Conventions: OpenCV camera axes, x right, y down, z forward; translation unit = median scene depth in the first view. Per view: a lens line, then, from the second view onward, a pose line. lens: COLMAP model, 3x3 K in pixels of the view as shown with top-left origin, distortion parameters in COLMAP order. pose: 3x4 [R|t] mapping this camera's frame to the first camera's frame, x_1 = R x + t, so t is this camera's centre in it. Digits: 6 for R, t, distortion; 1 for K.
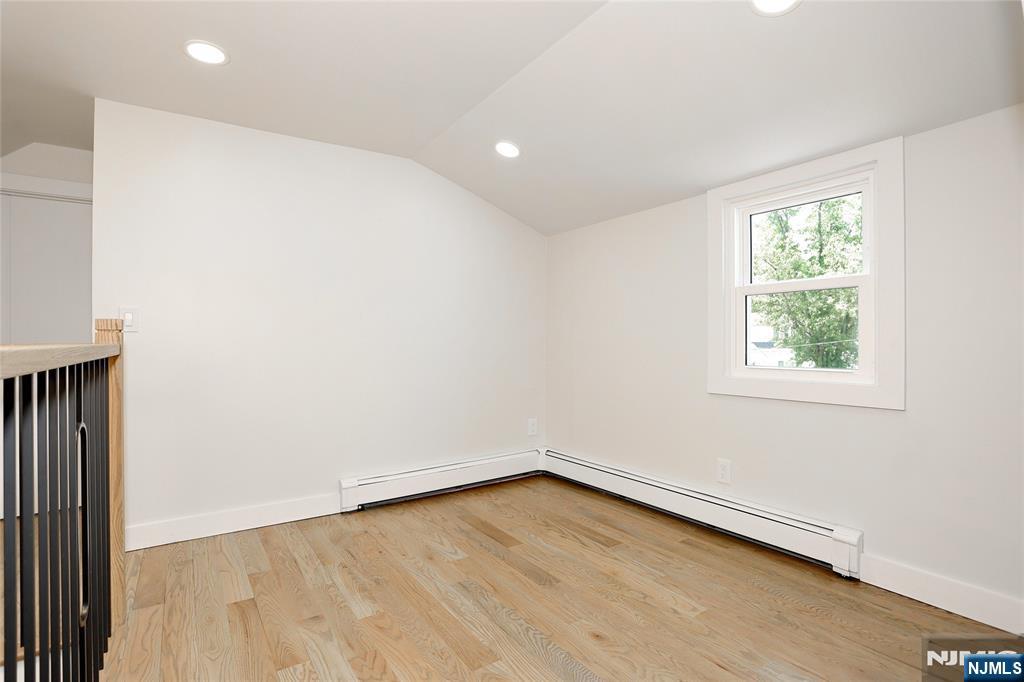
lens RADIAL K [[495.2, 0, 507.5], [0, 495.2, 339.0], [0, 0, 1]] dist [-0.066946, 0.025355]
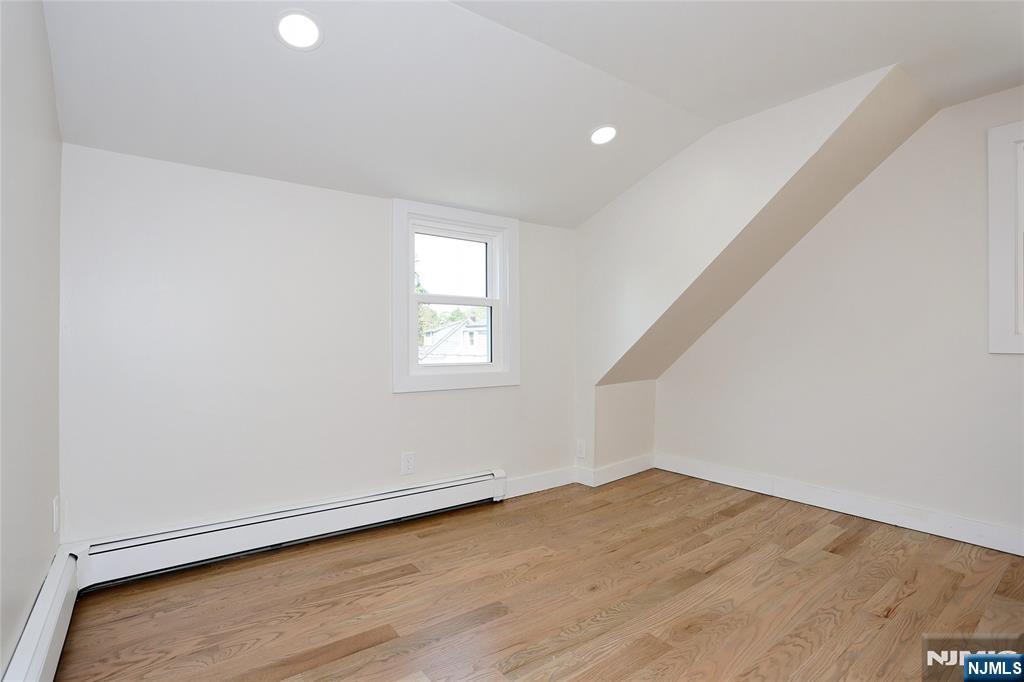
lens RADIAL K [[495.2, 0, 507.5], [0, 495.2, 339.0], [0, 0, 1]] dist [-0.066946, 0.025355]
pose [[-0.046009, 0.011752, 0.998872, -0.700740], [-0.005386, 0.999913, -0.012012, 0.006785], [-0.998927, -0.005932, -0.045941, 0.875150]]
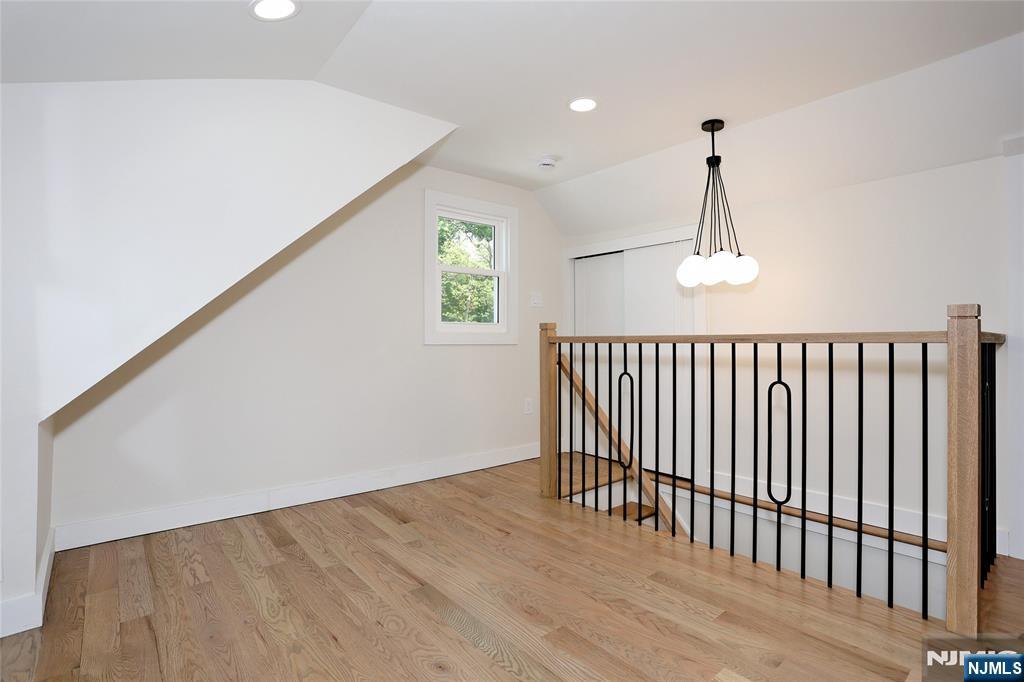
lens RADIAL K [[495.2, 0, 507.5], [0, 495.2, 339.0], [0, 0, 1]] dist [-0.066946, 0.025355]
pose [[-0.996014, 0.011914, -0.088395, 0.092003], [0.012644, 0.999890, -0.007694, 0.015651], [0.088294, -0.008781, -0.996056, 1.301027]]
